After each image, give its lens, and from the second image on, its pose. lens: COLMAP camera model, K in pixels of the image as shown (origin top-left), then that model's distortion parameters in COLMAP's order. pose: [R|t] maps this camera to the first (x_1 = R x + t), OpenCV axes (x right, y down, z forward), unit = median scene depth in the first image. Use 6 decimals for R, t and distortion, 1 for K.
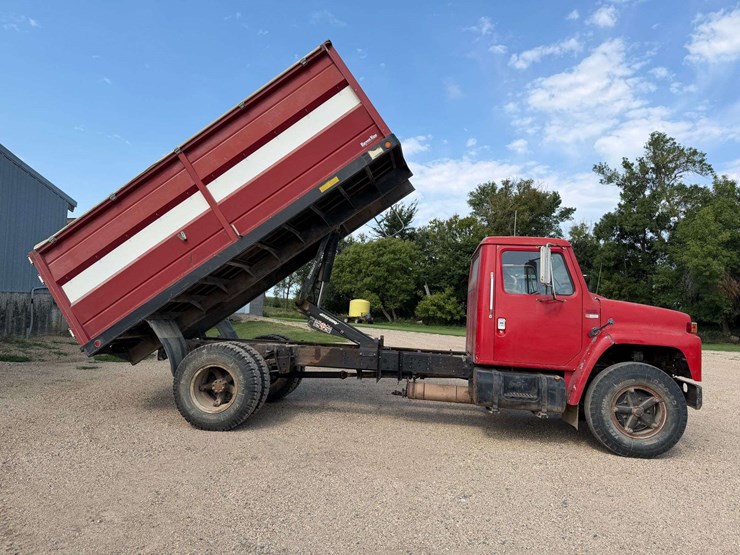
lens RADIAL K [[522.0, 0, 372.4], [0, 522.0, 274.9], [0, 0, 1]] dist [0.057182, -0.075536]
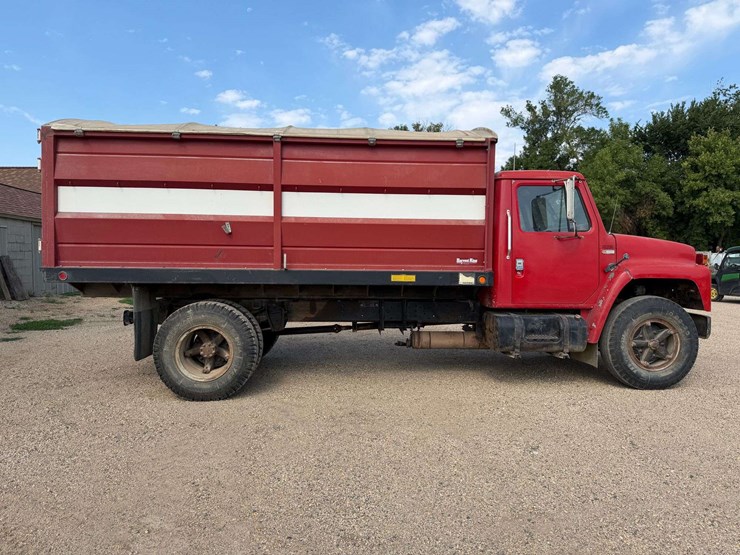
lens RADIAL K [[520.6, 0, 366.0], [0, 520.6, 274.2], [0, 0, 1]] dist [0.066870, -0.086328]
pose [[0.983900, -0.049380, 0.171765, -0.192081], [0.032384, 0.994422, 0.100382, 0.007699], [-0.175764, -0.093203, 0.980010, 0.123343]]
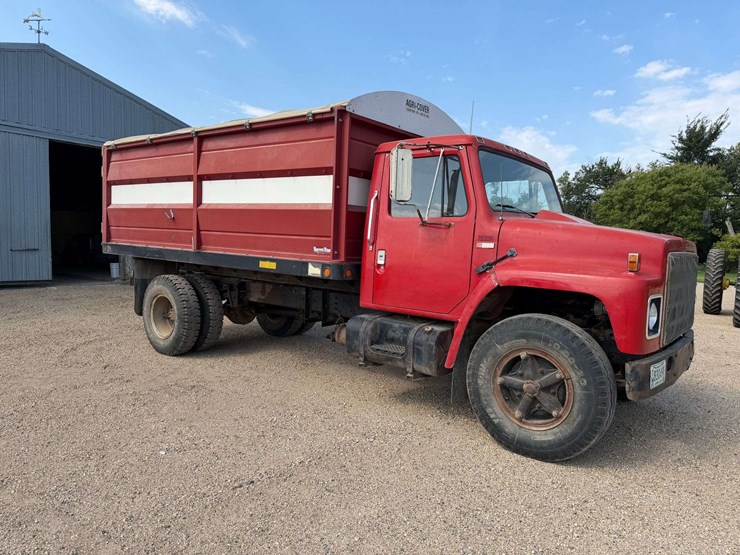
lens RADIAL K [[528.7, 0, 370.0], [0, 528.7, 277.5], [0, 0, 1]] dist [0.063179, -0.082556]
pose [[0.846018, 0.023135, -0.532652, 0.659526], [0.034915, 0.994509, 0.098650, 0.046906], [0.532009, -0.102057, 0.840565, 0.336350]]
